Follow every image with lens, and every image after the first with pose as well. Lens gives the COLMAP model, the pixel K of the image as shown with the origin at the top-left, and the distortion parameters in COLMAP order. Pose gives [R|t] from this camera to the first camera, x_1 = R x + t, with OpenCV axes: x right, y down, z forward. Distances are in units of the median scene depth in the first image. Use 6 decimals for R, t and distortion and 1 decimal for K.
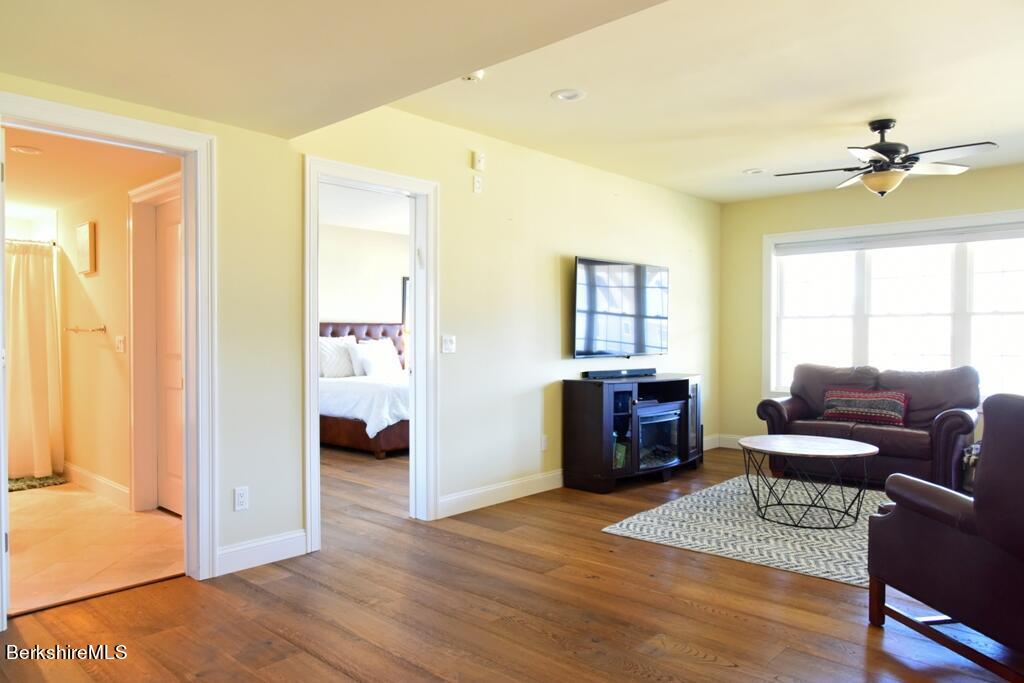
lens RADIAL K [[691.9, 0, 509.5], [0, 691.9, 344.1], [0, 0, 1]] dist [-0.007031, -0.001988]
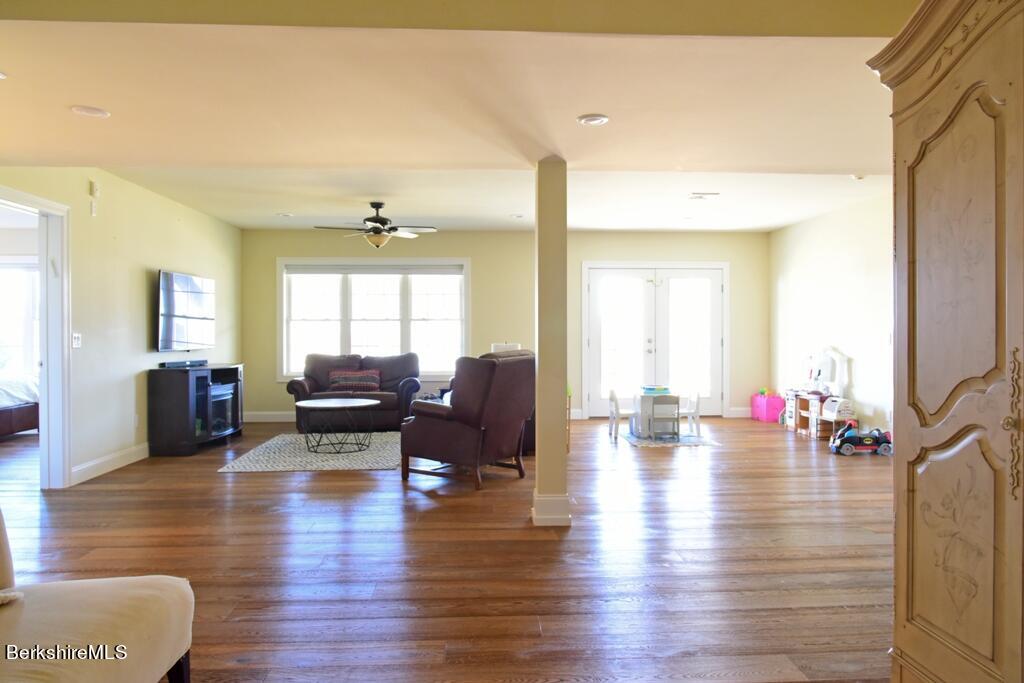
lens RADIAL K [[703.0, 0, 512.0], [0, 703.0, 341.5], [0, 0, 1]] dist [-0.031249, -0.000548]
pose [[0.699108, -0.008661, 0.714964, -0.351217], [0.010099, 0.999947, 0.002239, 0.005607], [-0.714945, 0.005655, 0.699158, -0.321954]]
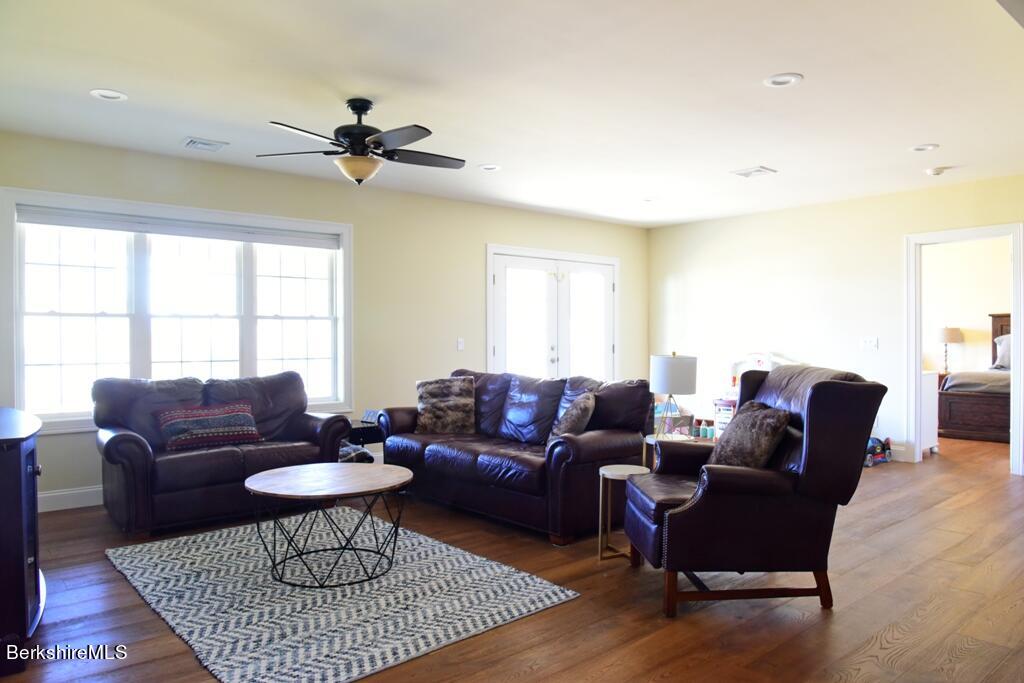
lens RADIAL K [[691.9, 0, 509.5], [0, 691.9, 344.1], [0, 0, 1]] dist [-0.007031, -0.001988]
pose [[0.128939, -0.009670, 0.991605, -0.269100], [0.015160, 0.999855, 0.007779, -0.008457], [-0.991537, 0.014029, 0.129067, 0.561994]]
